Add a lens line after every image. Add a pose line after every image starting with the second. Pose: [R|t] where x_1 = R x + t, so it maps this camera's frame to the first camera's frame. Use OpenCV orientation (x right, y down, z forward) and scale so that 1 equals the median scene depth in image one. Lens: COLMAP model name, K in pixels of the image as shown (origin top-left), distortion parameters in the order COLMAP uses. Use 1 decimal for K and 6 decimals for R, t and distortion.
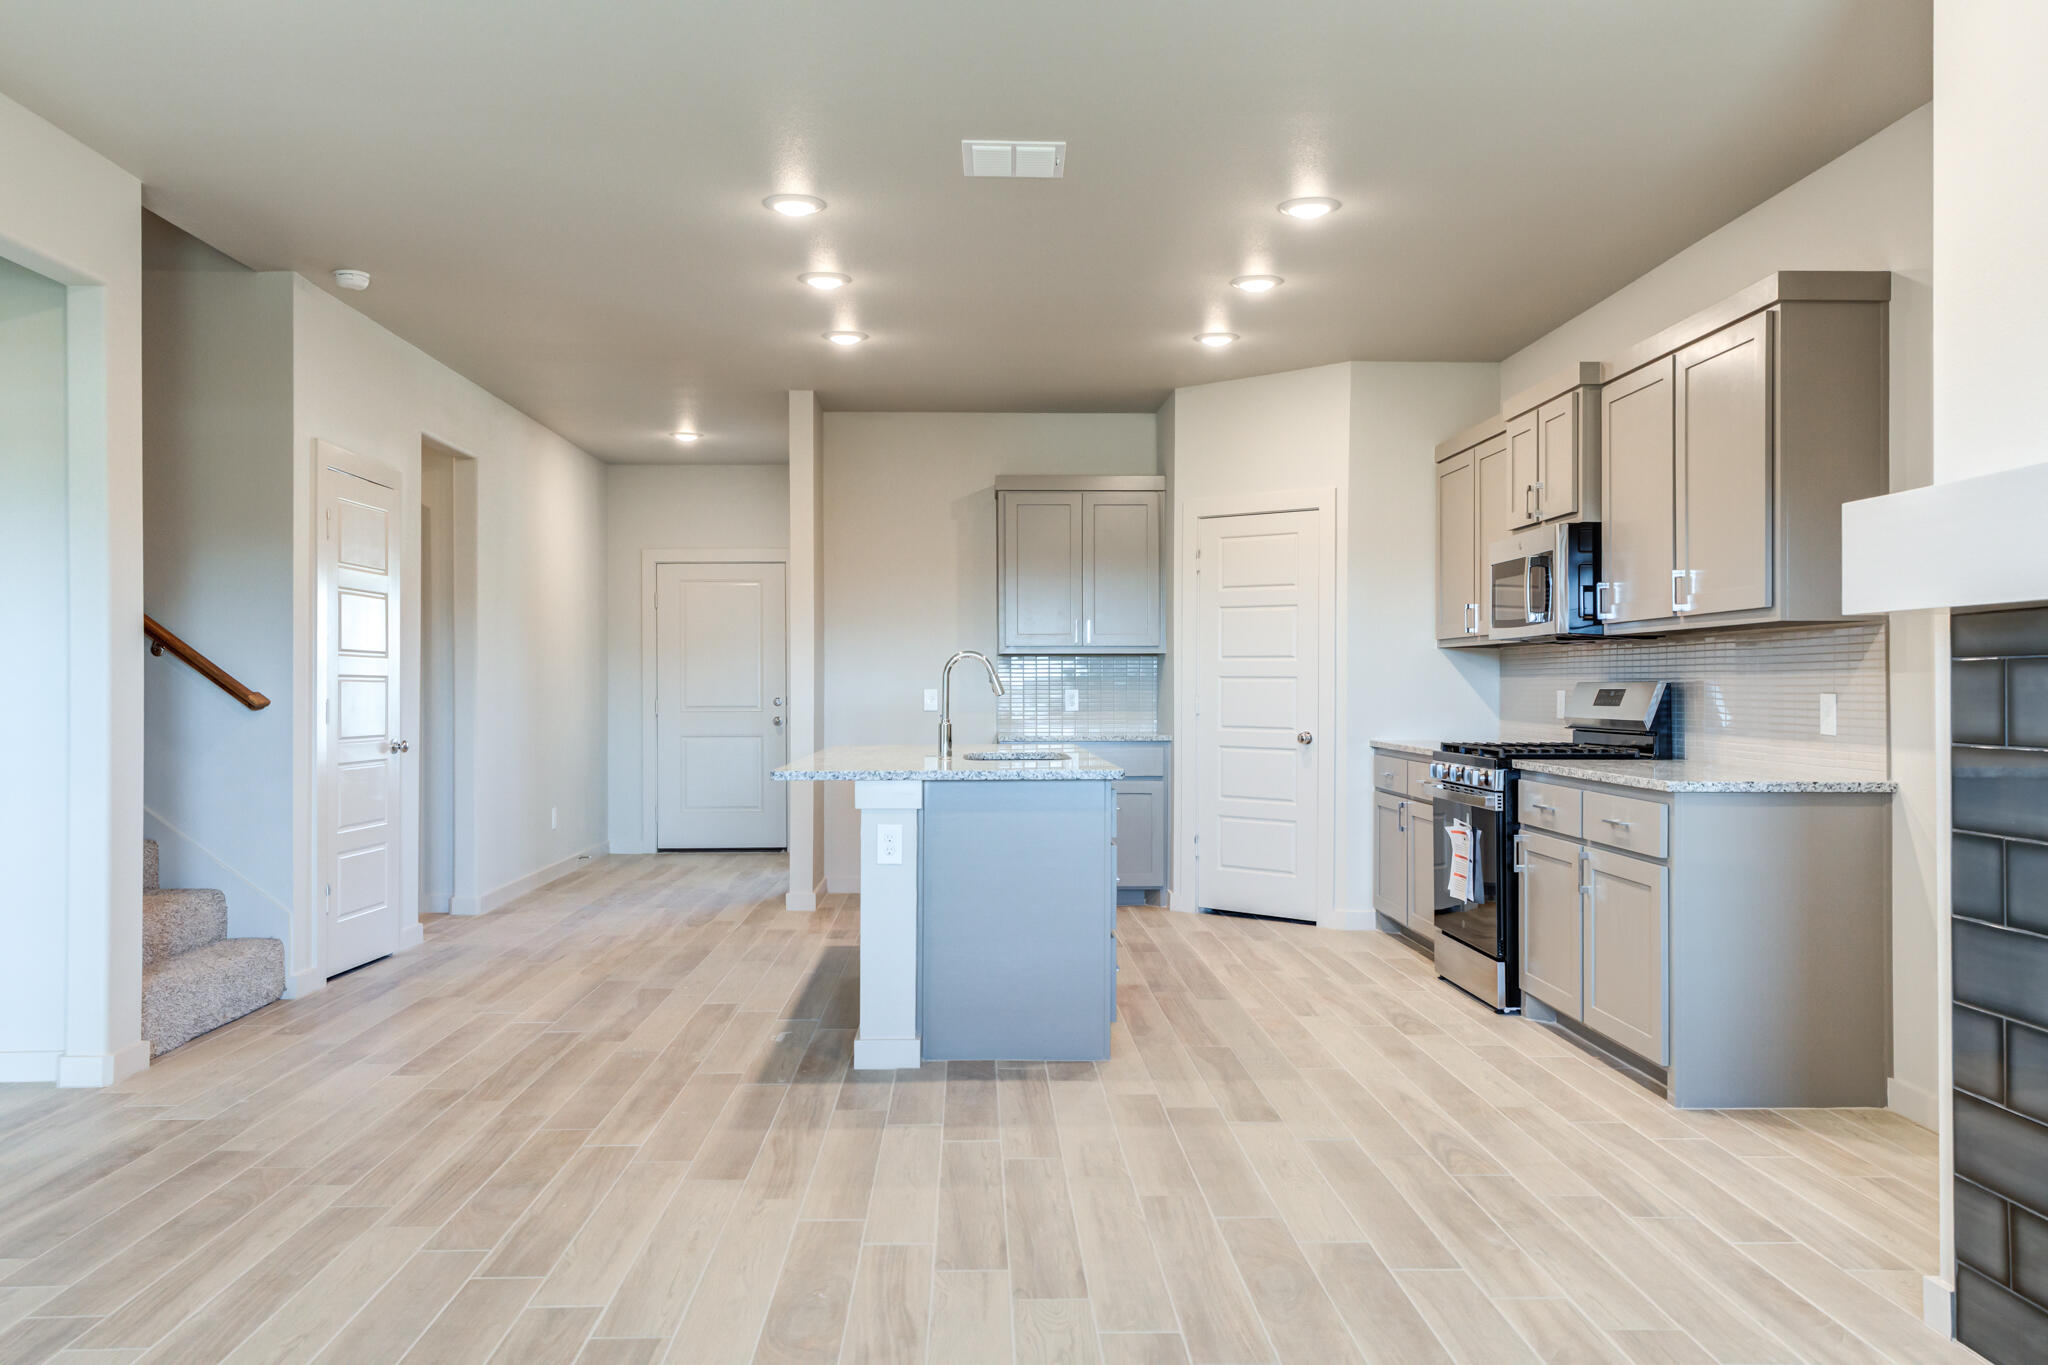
lens RADIAL K [[1581.8, 0, 976.4], [0, 1581.8, 672.3], [0, 0, 1]] dist [0.005147, 0.006649]
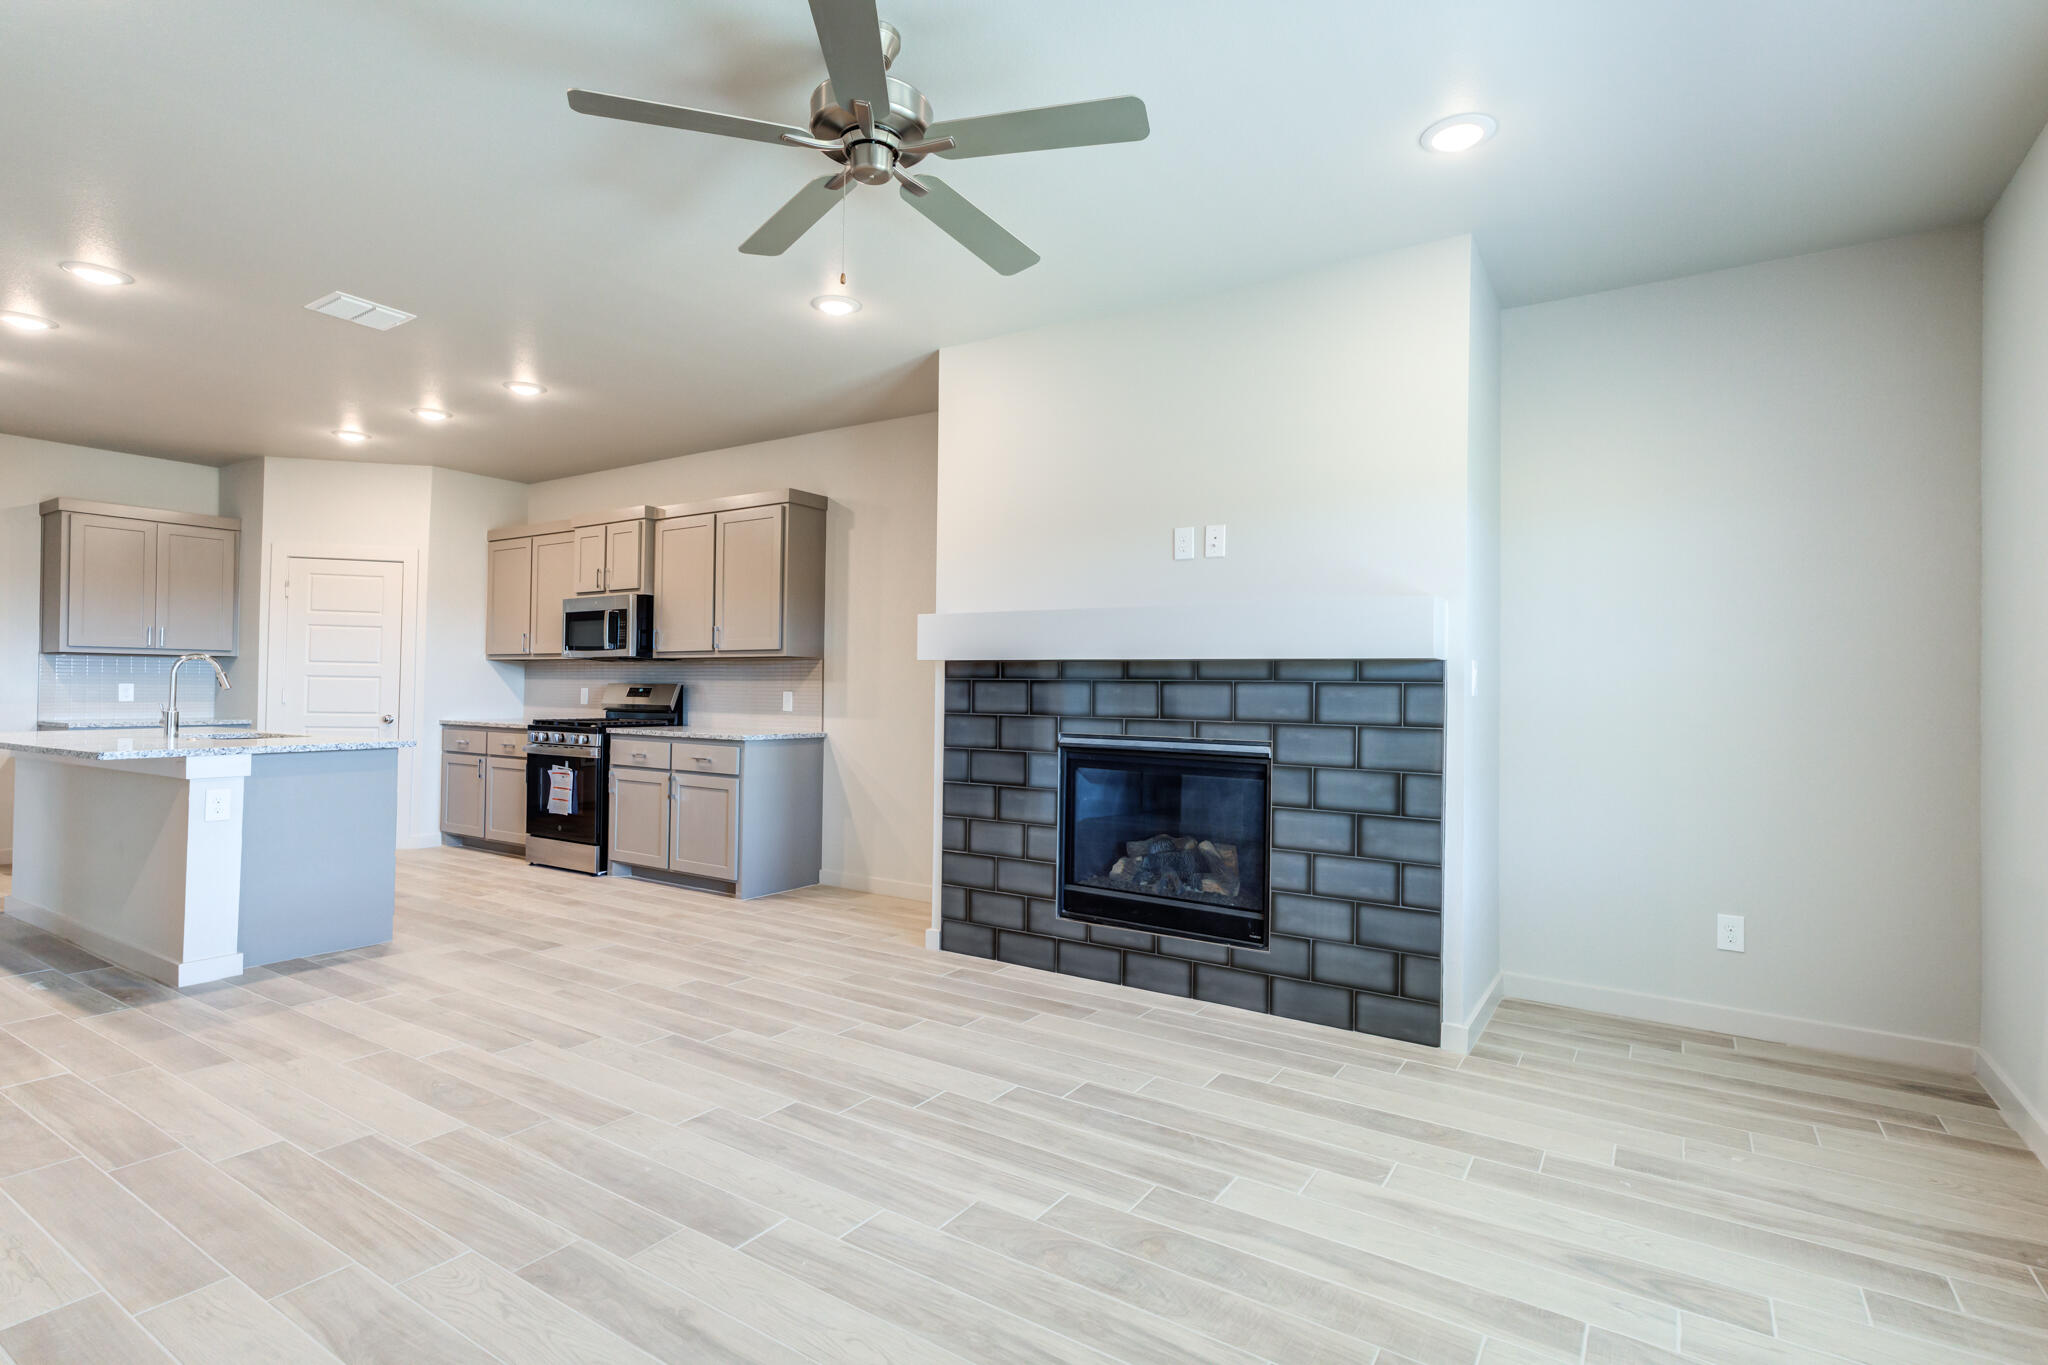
lens RADIAL K [[1030.3, 0, 1009.8], [0, 1030.3, 675.0], [0, 0, 1]] dist [0.000966, 0.010377]
pose [[0.571256, 0.018051, 0.820573, -0.333233], [-0.017737, 0.999796, -0.009646, -0.000104], [-0.820580, -0.009044, 0.571460, -0.006291]]
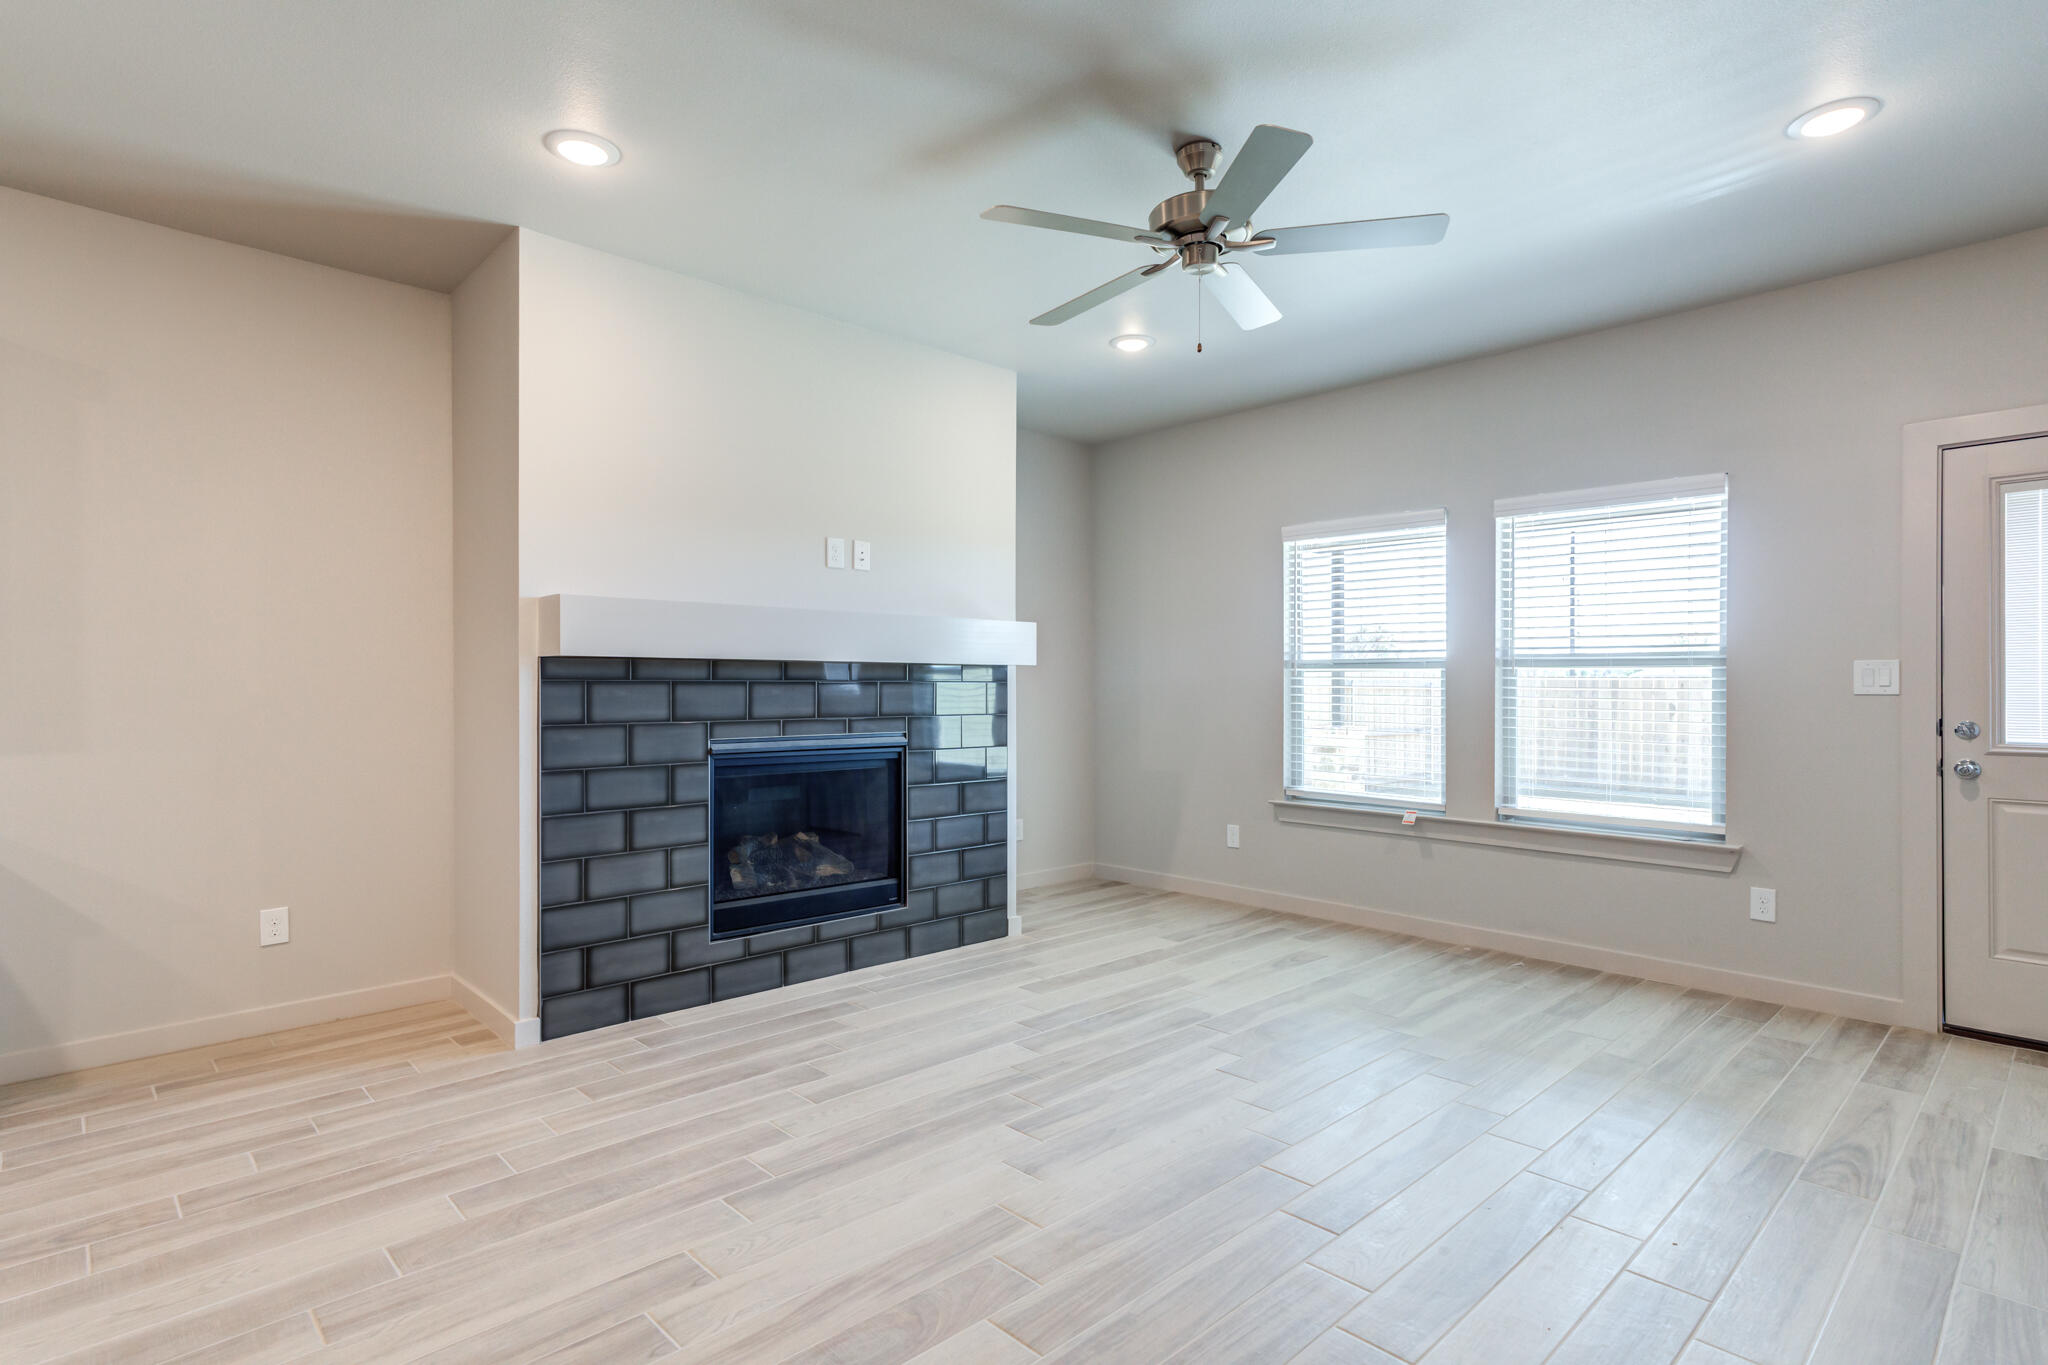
lens RADIAL K [[1030.9, 0, 1040.5], [0, 1030.9, 689.6], [0, 0, 1]] dist [0.018352, 0.001517]
pose [[-0.684108, -0.001863, 0.729379, -0.342045], [-0.003241, 0.999995, -0.000485, 0.000926], [-0.729374, -0.002696, -0.684110, 0.711434]]
